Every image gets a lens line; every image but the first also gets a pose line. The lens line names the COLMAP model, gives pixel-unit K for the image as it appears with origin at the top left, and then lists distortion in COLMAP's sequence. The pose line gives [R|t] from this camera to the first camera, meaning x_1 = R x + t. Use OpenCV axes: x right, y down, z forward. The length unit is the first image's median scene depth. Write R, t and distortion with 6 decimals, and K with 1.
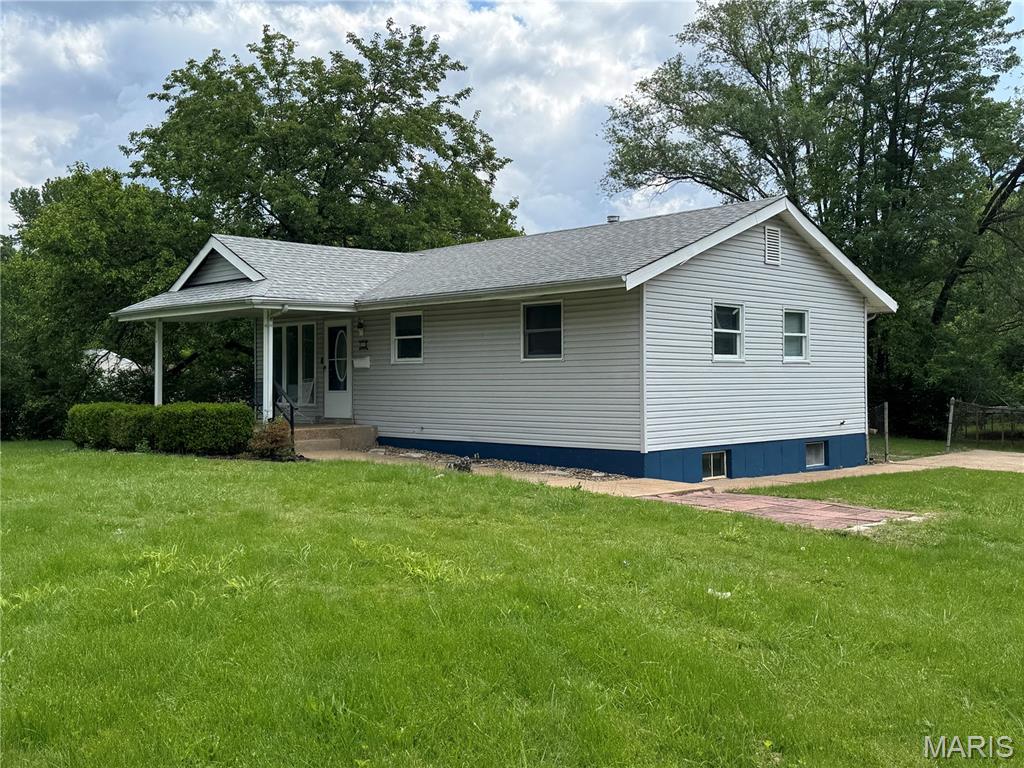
lens RADIAL K [[1000.8, 0, 512.0], [0, 1000.8, 384.0], [0, 0, 1]] dist [0.070046, -0.000726]
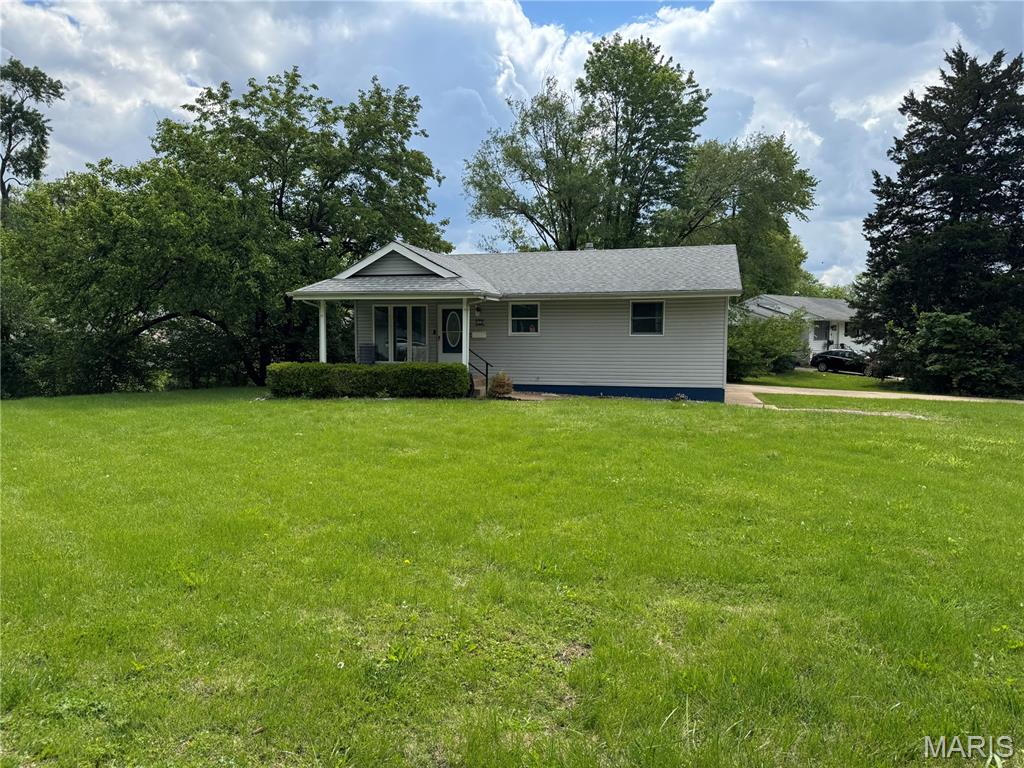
lens RADIAL K [[720.6, 0, 511.6], [0, 720.6, 386.6], [0, 0, 1]] dist [0.177442, -0.203733]
pose [[0.864590, -0.023160, 0.501945, -0.665391], [-0.006873, 0.998299, 0.057899, -0.006719], [-0.502432, -0.053509, 0.862960, 0.053108]]
